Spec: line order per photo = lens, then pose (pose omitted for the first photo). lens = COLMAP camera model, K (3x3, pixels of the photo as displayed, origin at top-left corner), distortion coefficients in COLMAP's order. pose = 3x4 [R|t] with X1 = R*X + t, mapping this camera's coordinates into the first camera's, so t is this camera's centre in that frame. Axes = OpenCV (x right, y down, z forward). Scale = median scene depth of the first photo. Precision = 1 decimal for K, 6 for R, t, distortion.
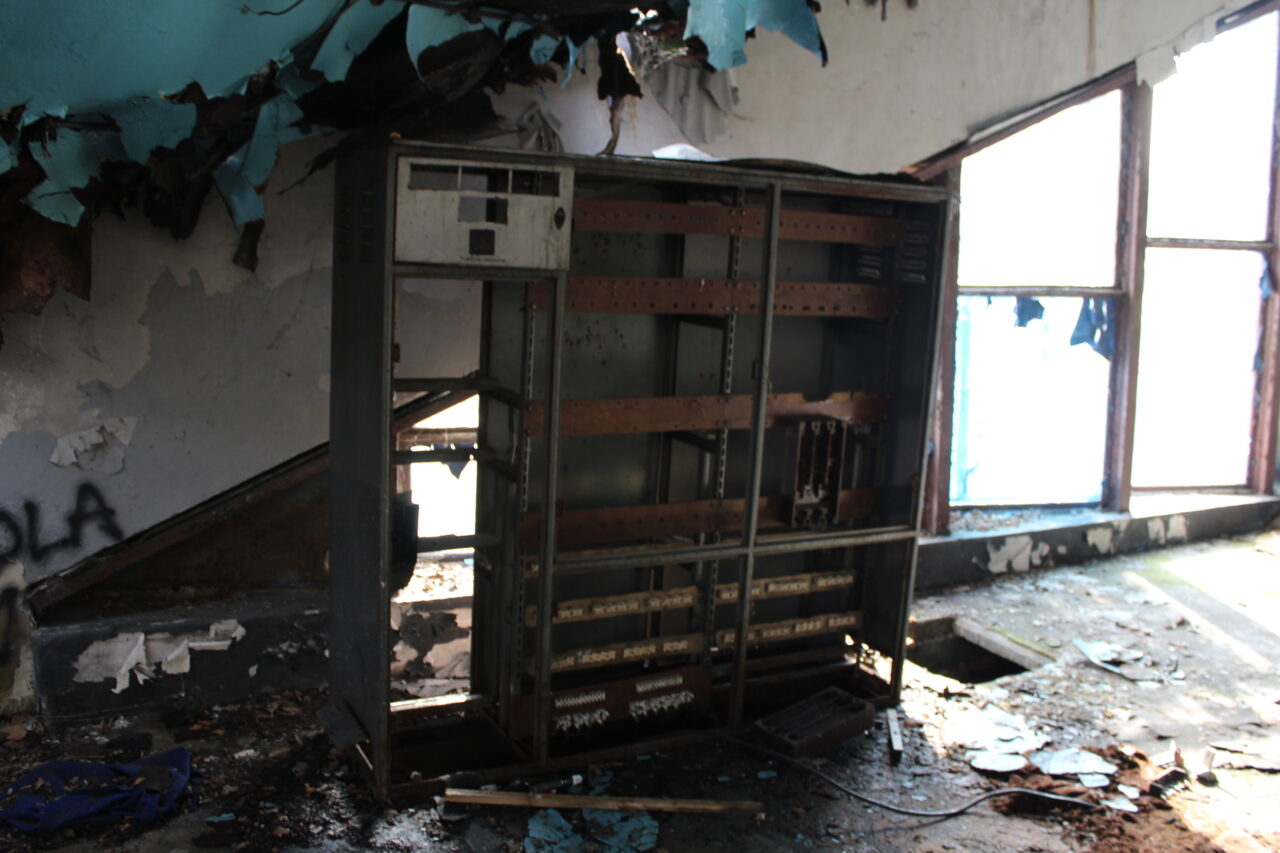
lens RADIAL K [[1197.7, 0, 639.4], [0, 1197.7, 419.8], [0, 0, 1]] dist [-0.083559, 0.000000]
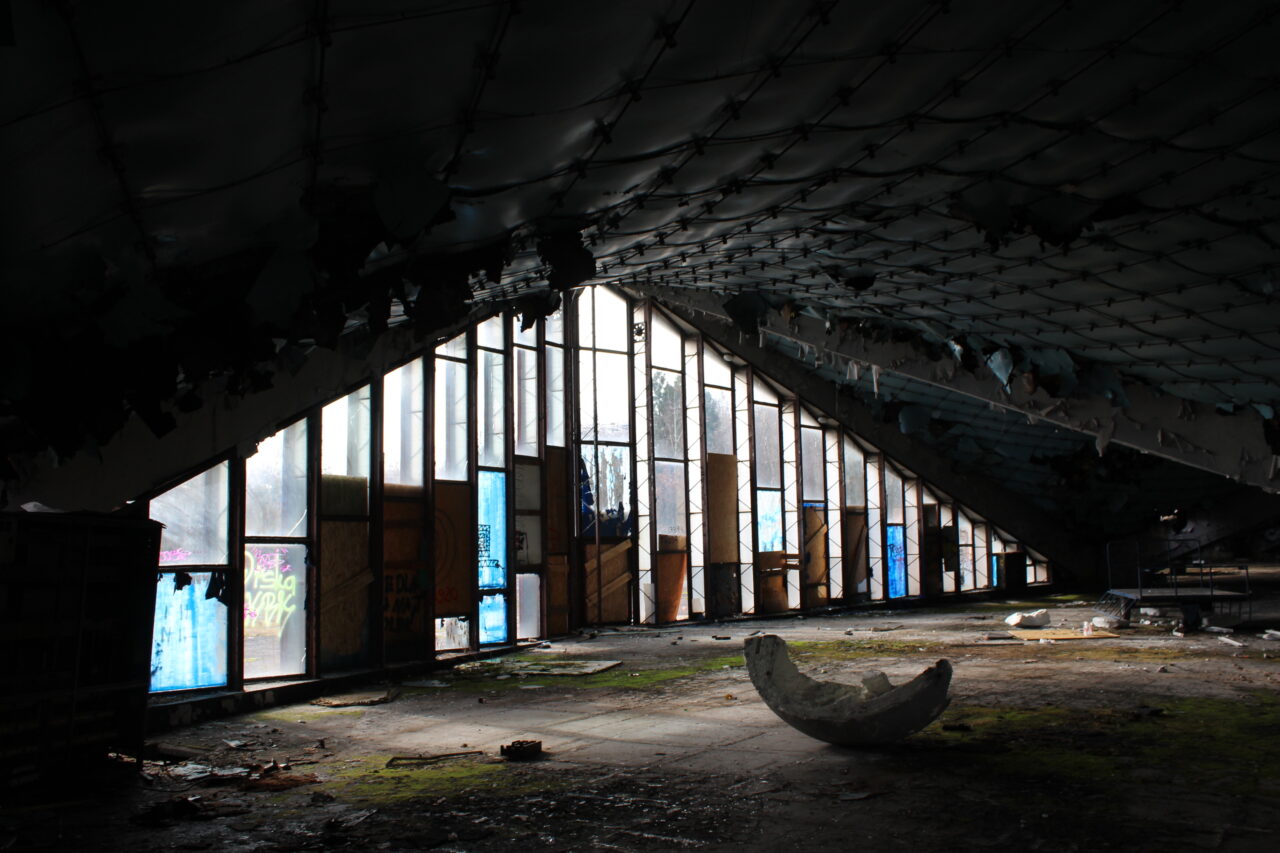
lens RADIAL K [[1081.4, 0, 638.5], [0, 1081.4, 422.1], [0, 0, 1]] dist [-0.156192, 0.133996]
pose [[0.721196, 0.057467, 0.690343, -0.294548], [0.115511, 0.972625, -0.201639, 0.078326], [-0.683032, 0.225163, 0.694815, -0.647386]]
